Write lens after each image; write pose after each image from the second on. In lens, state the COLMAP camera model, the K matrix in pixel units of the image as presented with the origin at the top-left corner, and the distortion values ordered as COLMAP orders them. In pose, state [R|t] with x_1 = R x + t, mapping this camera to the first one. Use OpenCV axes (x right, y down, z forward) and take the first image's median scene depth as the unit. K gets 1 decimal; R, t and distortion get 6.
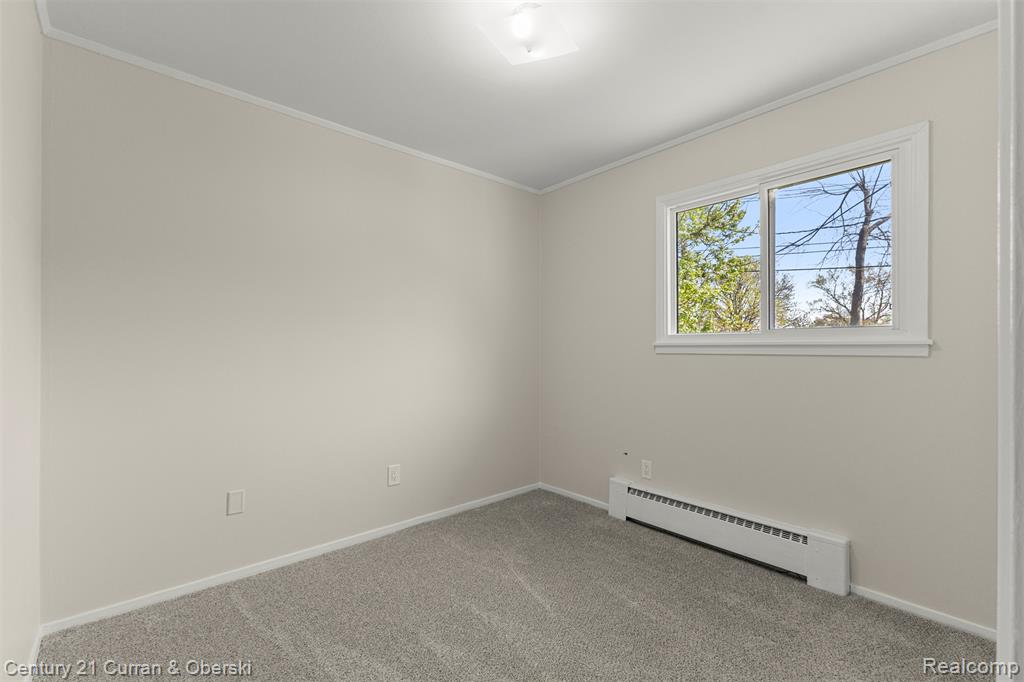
lens RADIAL K [[442.4, 0, 512.7], [0, 442.4, 343.9], [0, 0, 1]] dist [-0.011391, -0.000532]
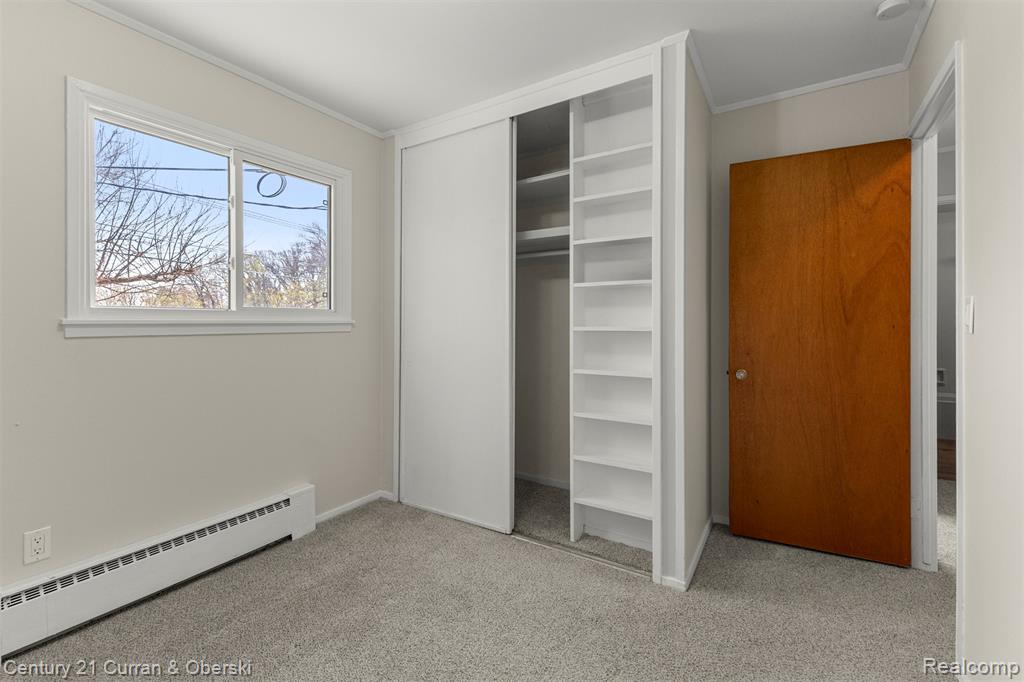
lens RADIAL K [[442.4, 0, 502.5], [0, 442.4, 324.6], [0, 0, 1]] dist [-0.011391, -0.000532]
pose [[-0.279974, -0.003306, 0.960002, -0.541419], [-0.004833, 0.999986, 0.002035, 0.000126], [-0.959995, -0.004070, -0.279986, 0.808418]]
